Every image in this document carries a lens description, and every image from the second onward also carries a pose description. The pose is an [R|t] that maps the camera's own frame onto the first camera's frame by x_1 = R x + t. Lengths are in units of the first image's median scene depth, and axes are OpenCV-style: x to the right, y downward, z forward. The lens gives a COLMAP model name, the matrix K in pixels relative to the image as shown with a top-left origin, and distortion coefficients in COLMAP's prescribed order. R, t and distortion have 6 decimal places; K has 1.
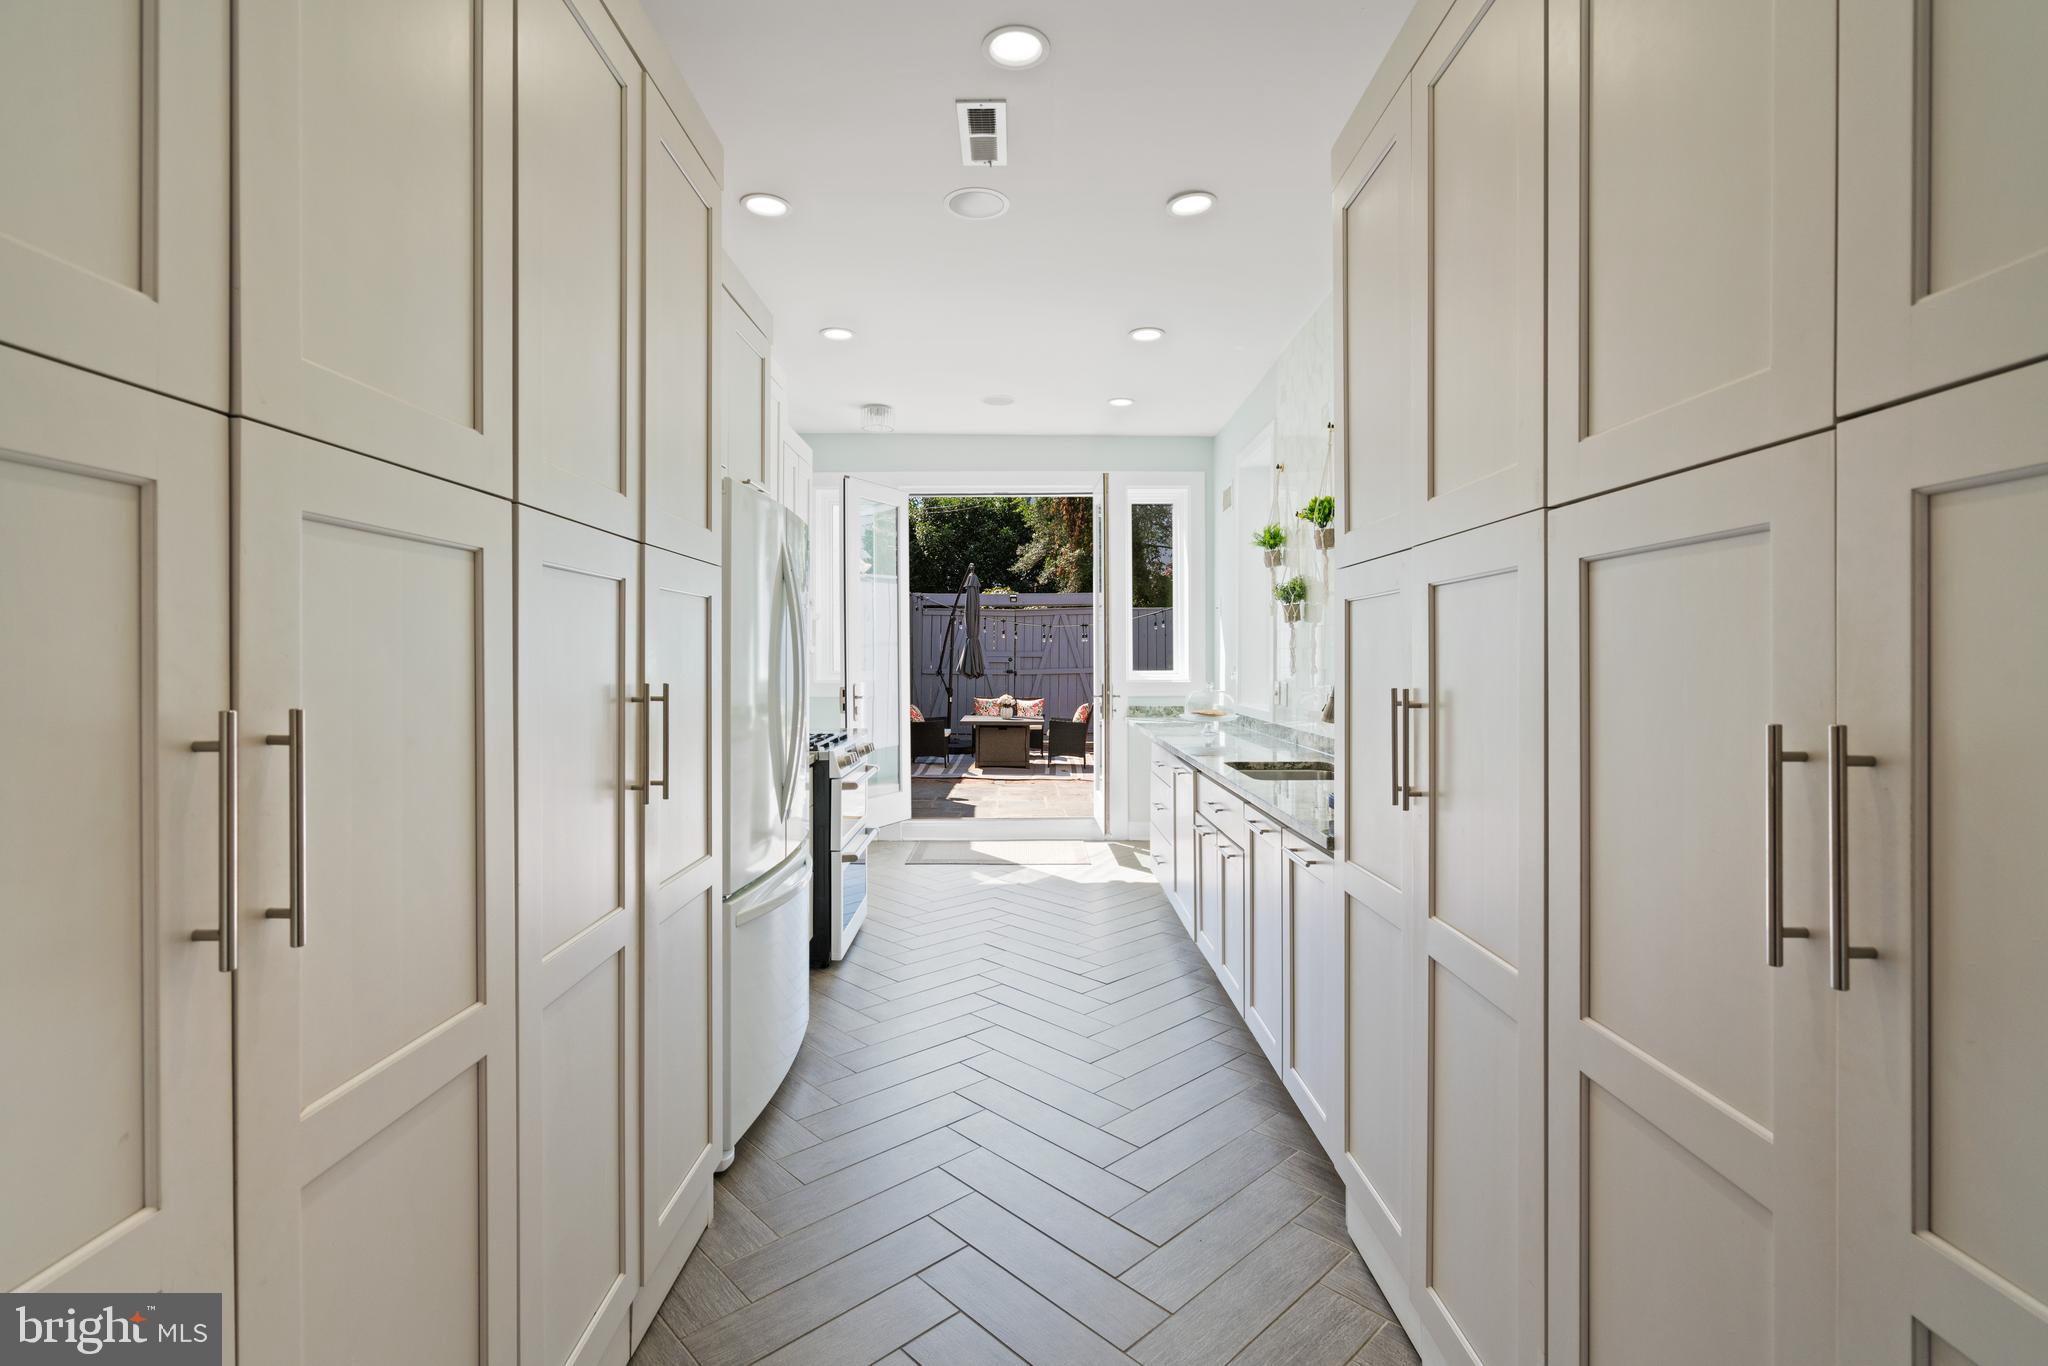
lens RADIAL K [[935.0, 0, 1024.0], [0, 935.0, 683.0], [0, 0, 1]] dist [-0.016715, 0.007638]
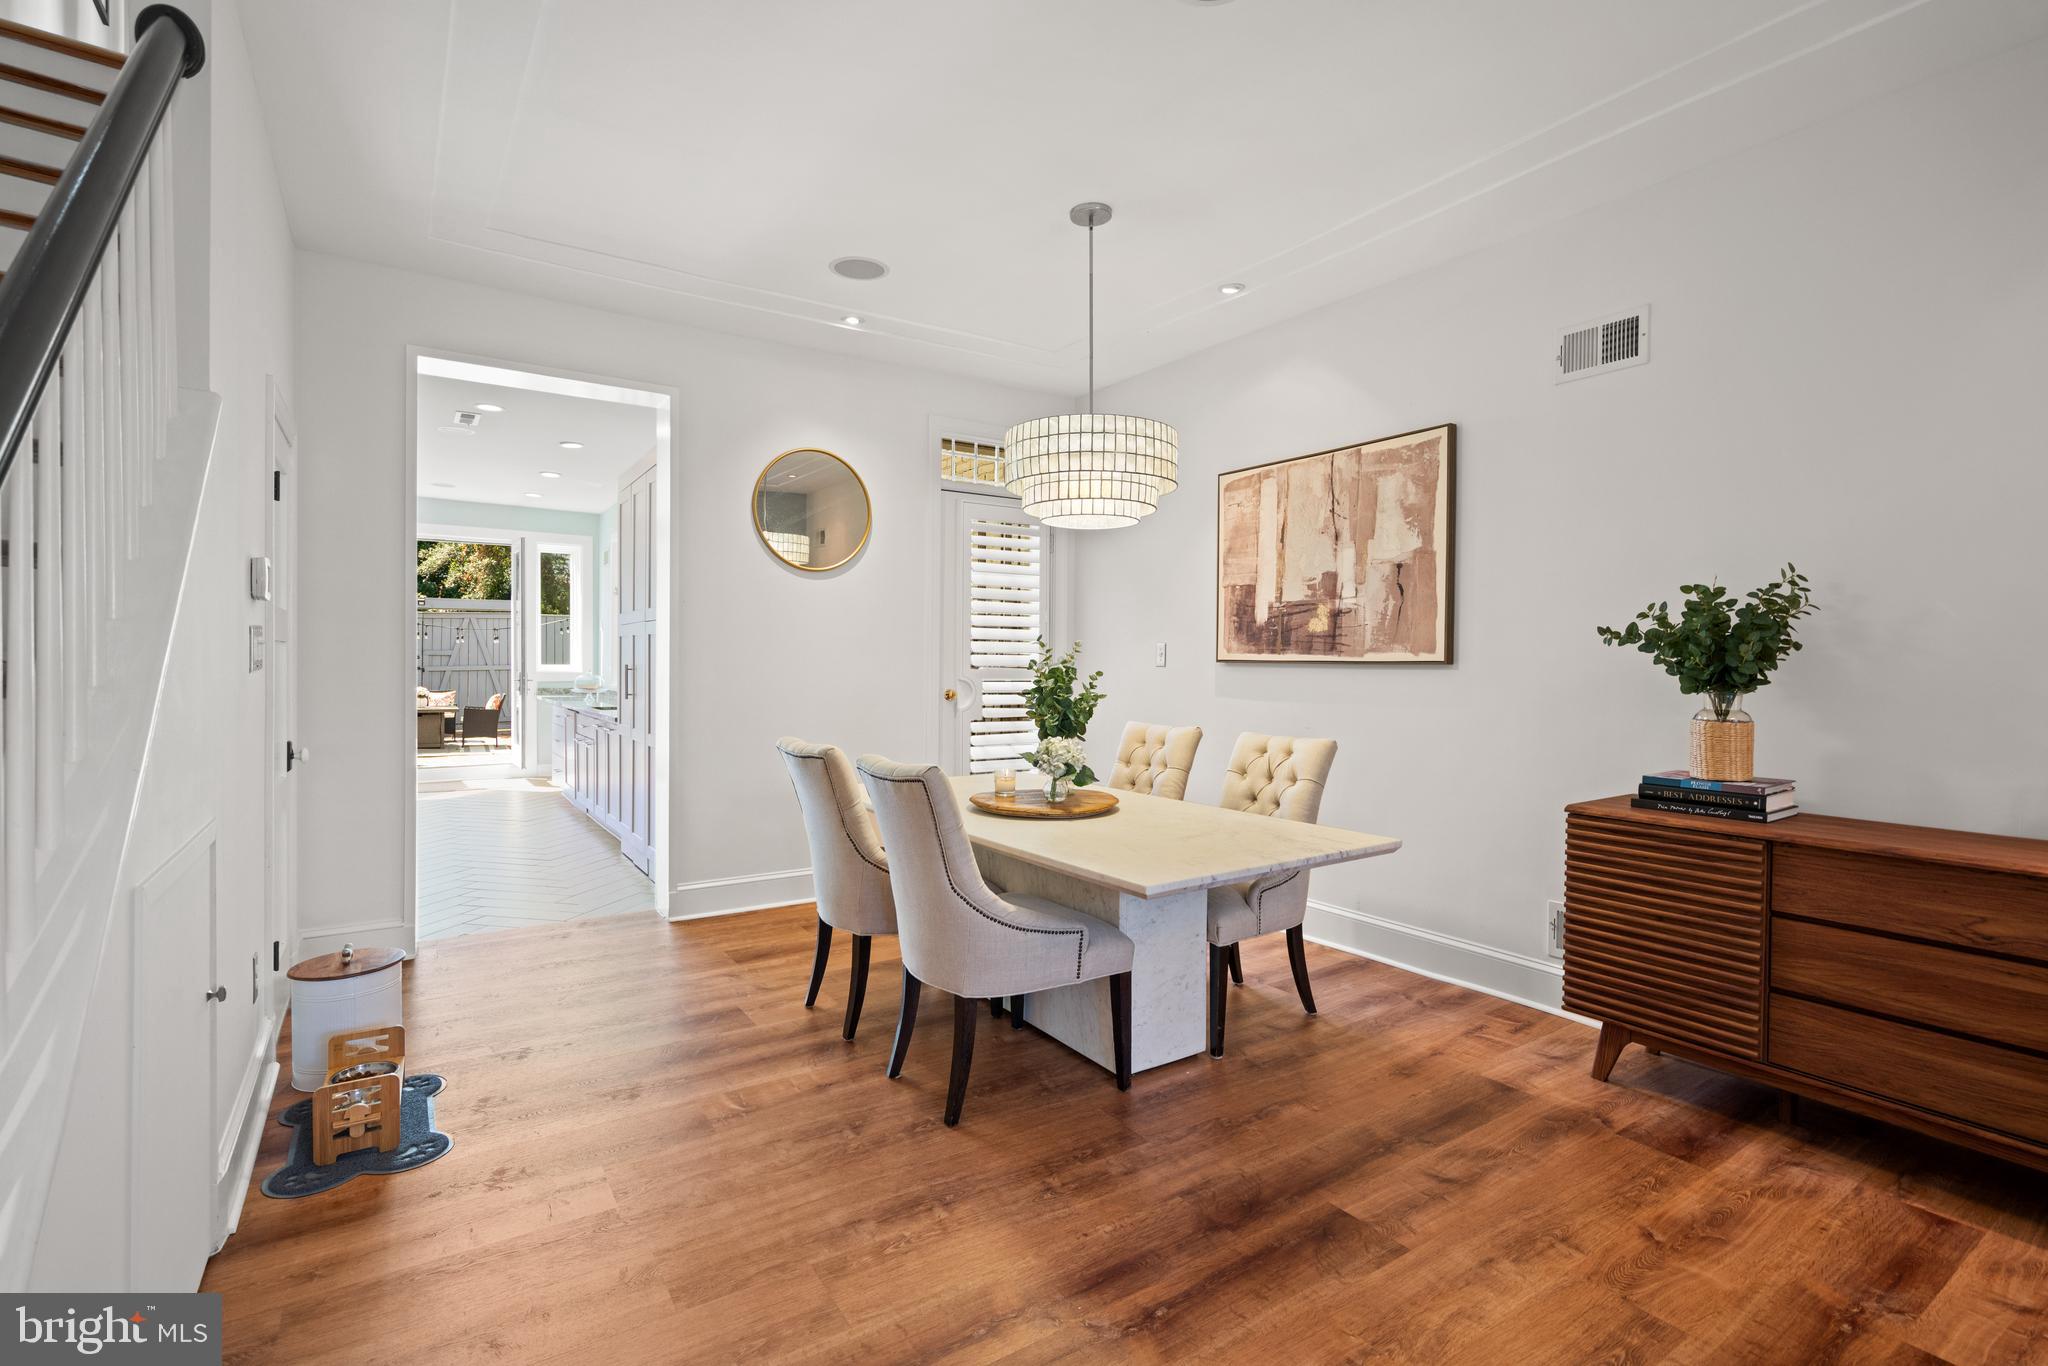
lens RADIAL K [[935.0, 0, 1024.0], [0, 935.0, 683.0], [0, 0, 1]] dist [-0.016715, 0.007638]
pose [[0.829177, -0.002509, 0.558980, -0.043917], [0.003707, 0.999993, -0.001010, 0.011636], [-0.558973, 0.002910, 0.829181, -0.386924]]
